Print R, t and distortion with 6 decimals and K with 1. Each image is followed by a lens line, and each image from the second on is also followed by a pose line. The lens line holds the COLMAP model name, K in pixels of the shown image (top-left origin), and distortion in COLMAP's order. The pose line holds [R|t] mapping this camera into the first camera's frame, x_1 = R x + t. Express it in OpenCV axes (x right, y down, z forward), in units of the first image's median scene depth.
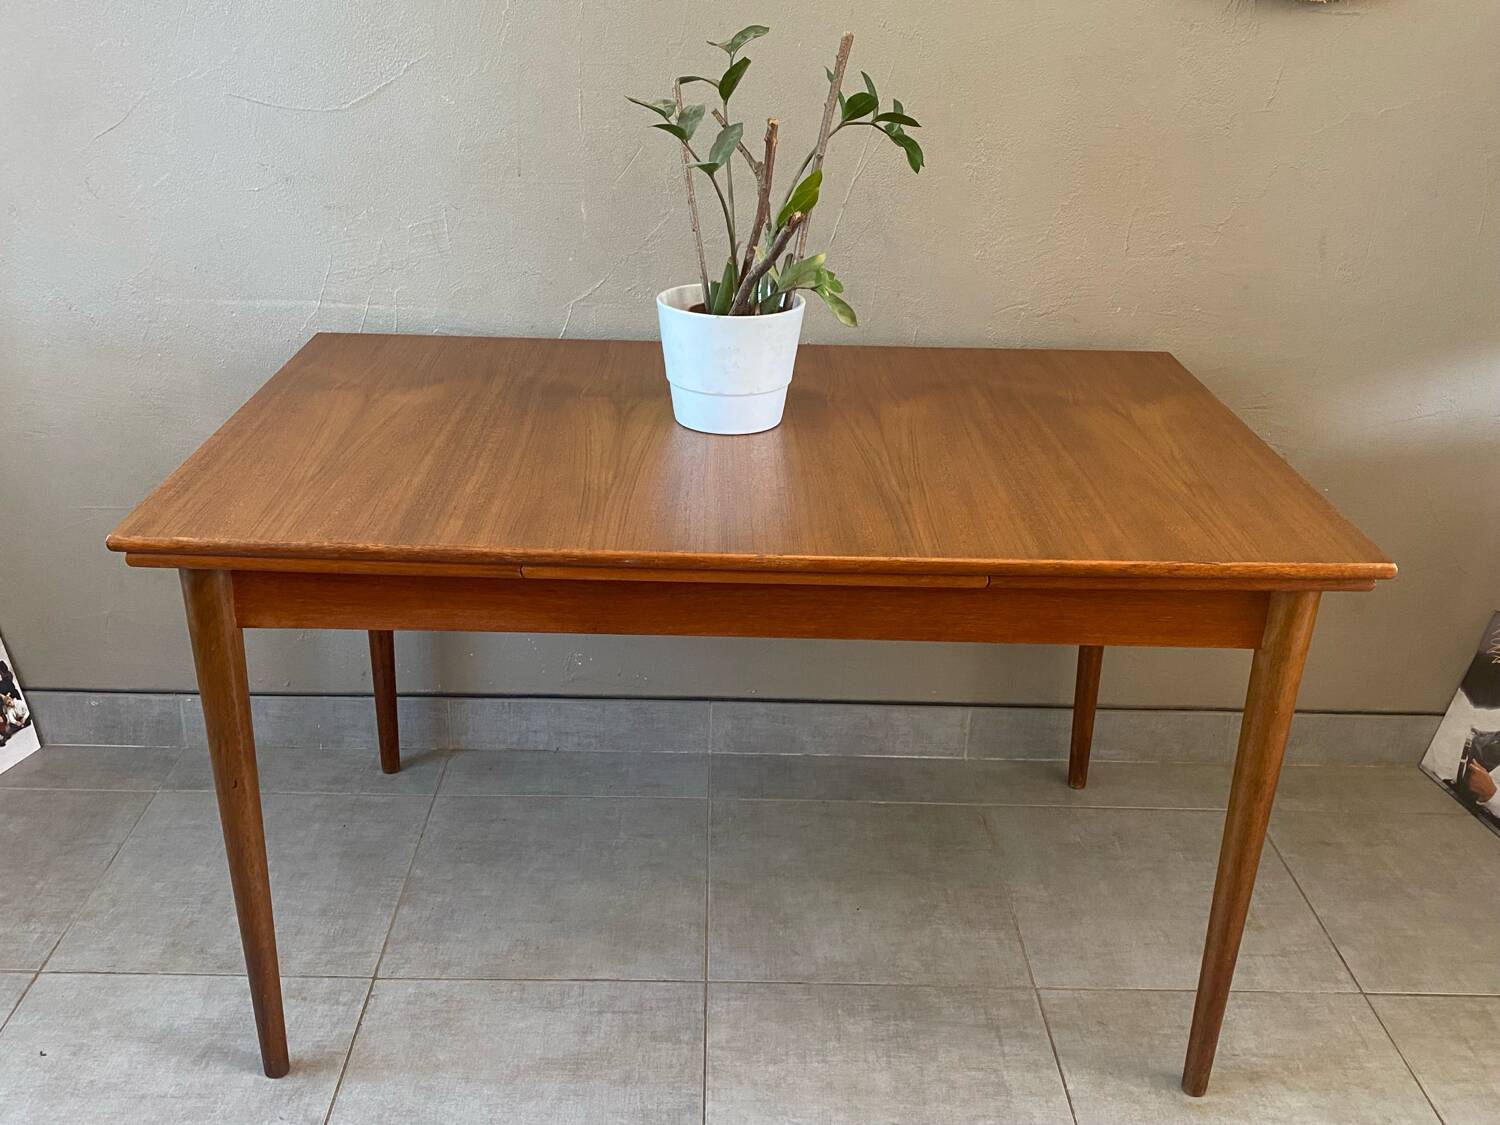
lens RADIAL K [[1411.0, 0, 744.1], [0, 1411.0, 568.6], [0, 0, 1]] dist [0.010714, 0.000000]
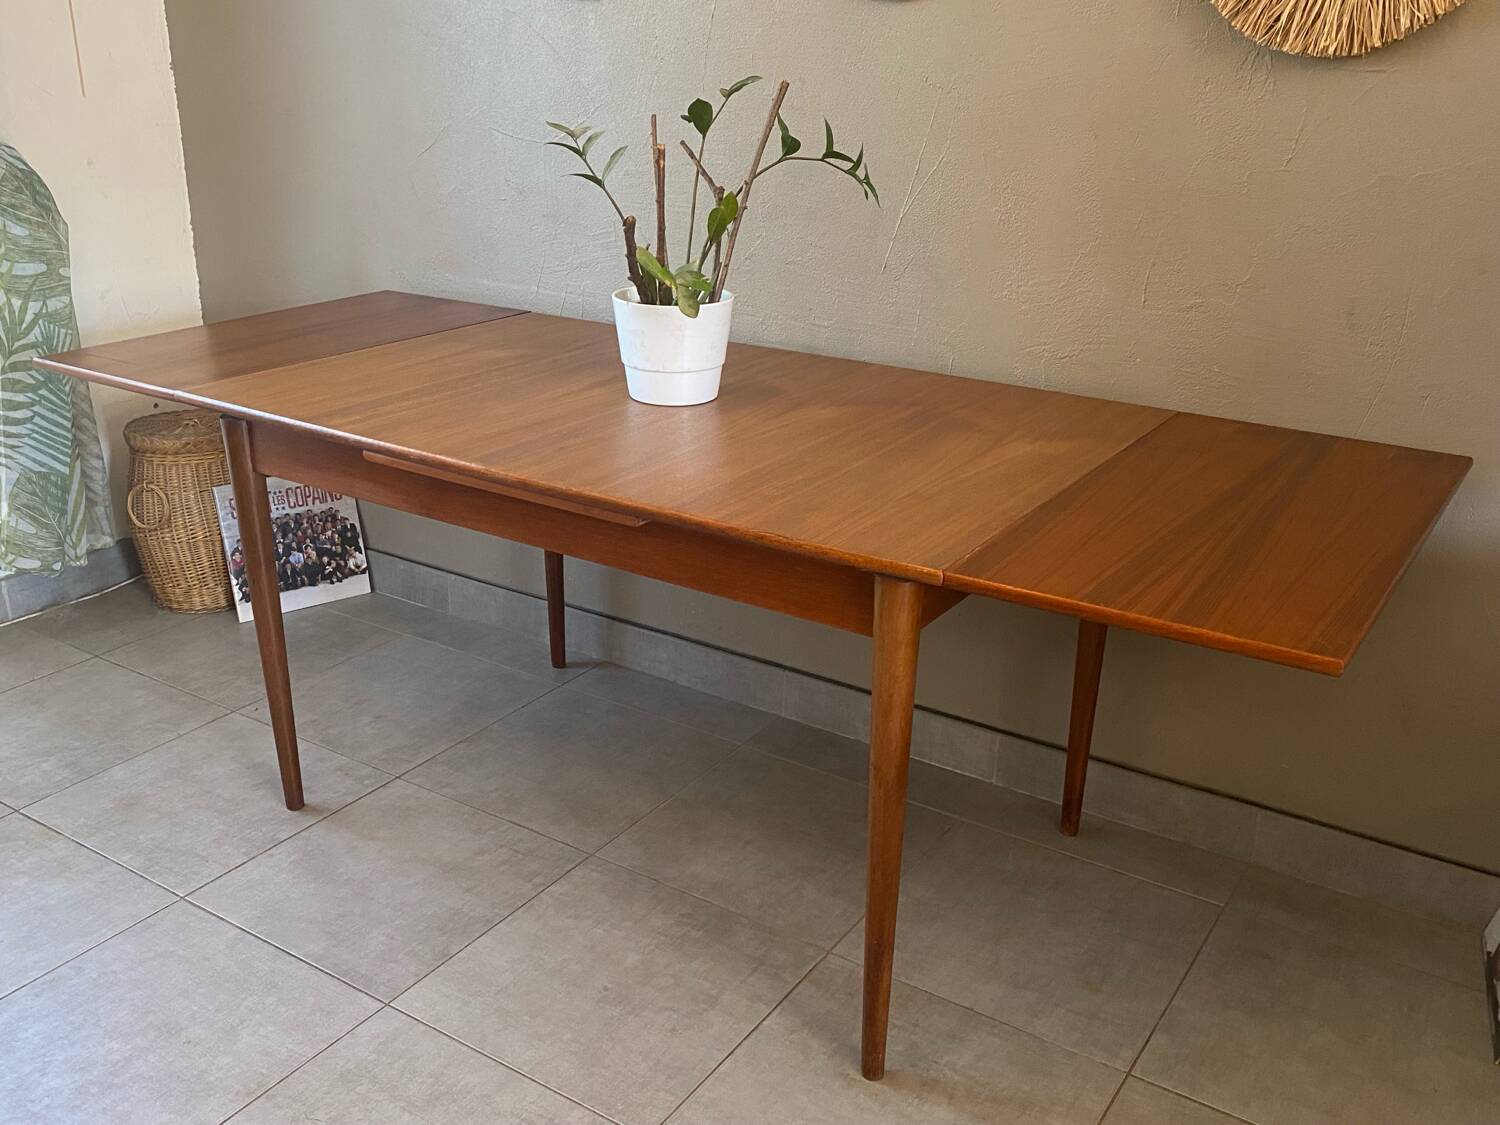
lens RADIAL K [[1411.0, 0, 753.3], [0, 1411.0, 565.7], [0, 0, 1]] dist [0.010714, 0.000000]
pose [[0.830505, 0.188088, -0.524294, 0.667111], [-0.215487, 0.976466, 0.008961, 0.010594], [0.513641, 0.105536, 0.851490, 0.019011]]
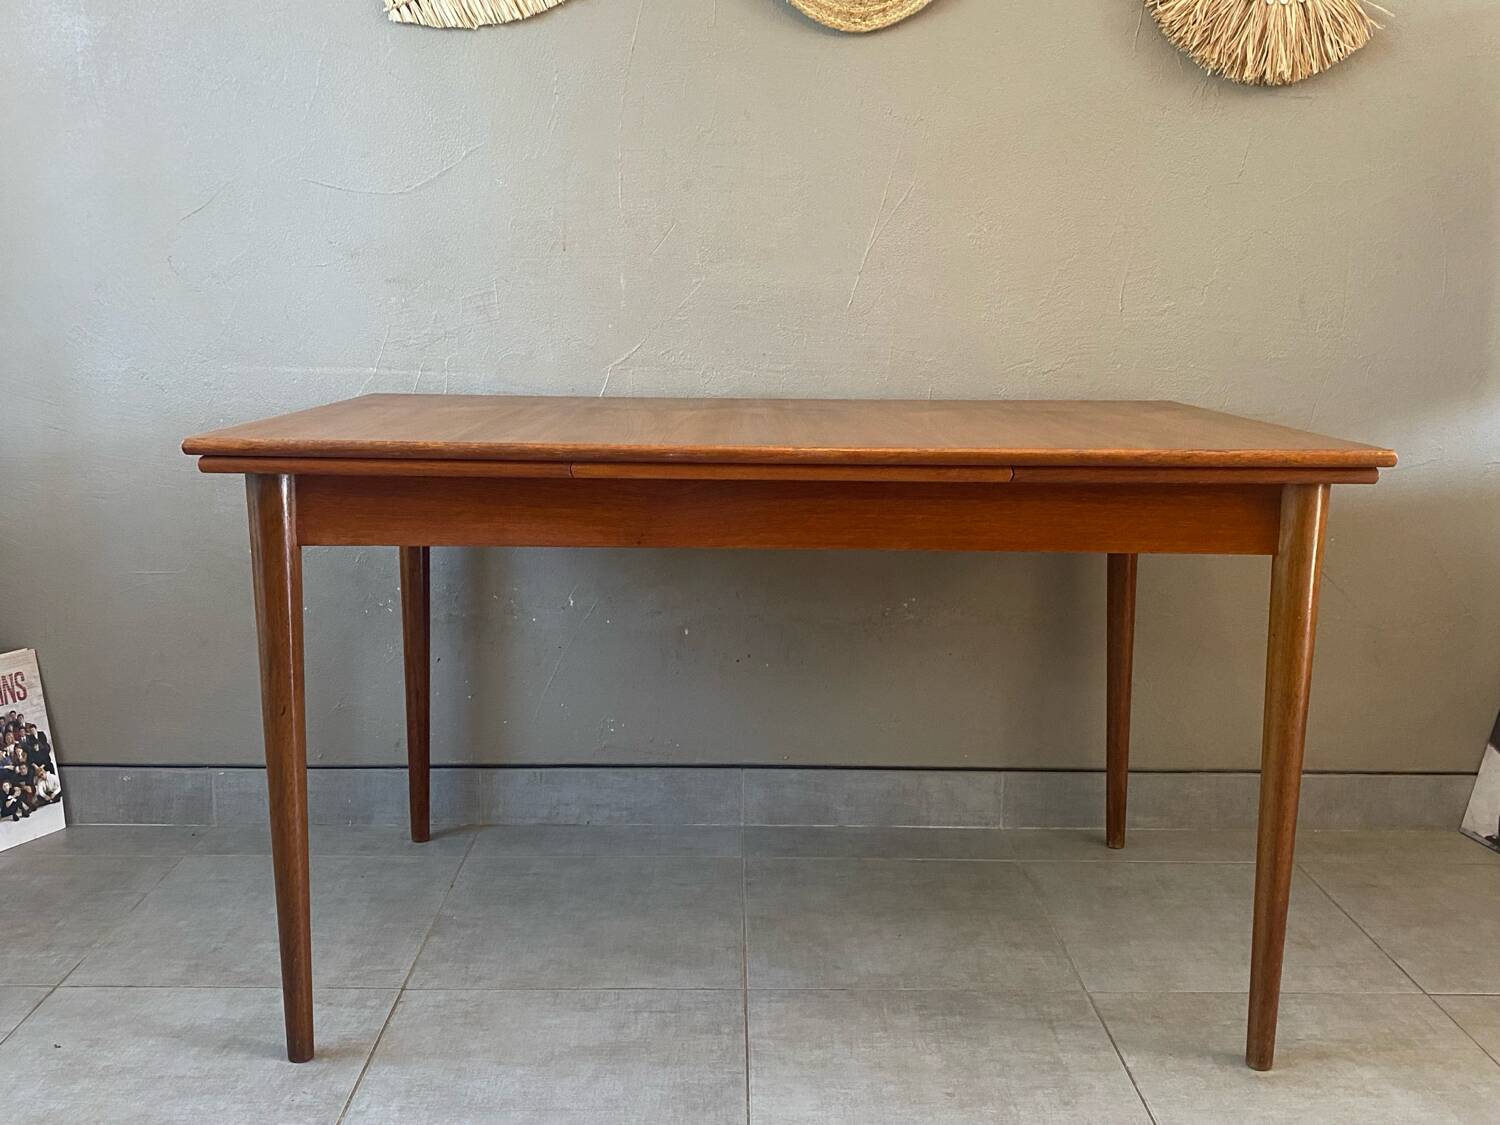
lens RADIAL K [[1411.0, 0, 759.4], [0, 1411.0, 553.6], [0, 0, 1]] dist [0.010714, 0.000000]
pose [[0.999877, -0.015449, 0.002770, -0.015567], [0.015663, 0.970838, -0.239224, 0.233107], [0.001007, 0.239238, 0.970961, -0.010112]]
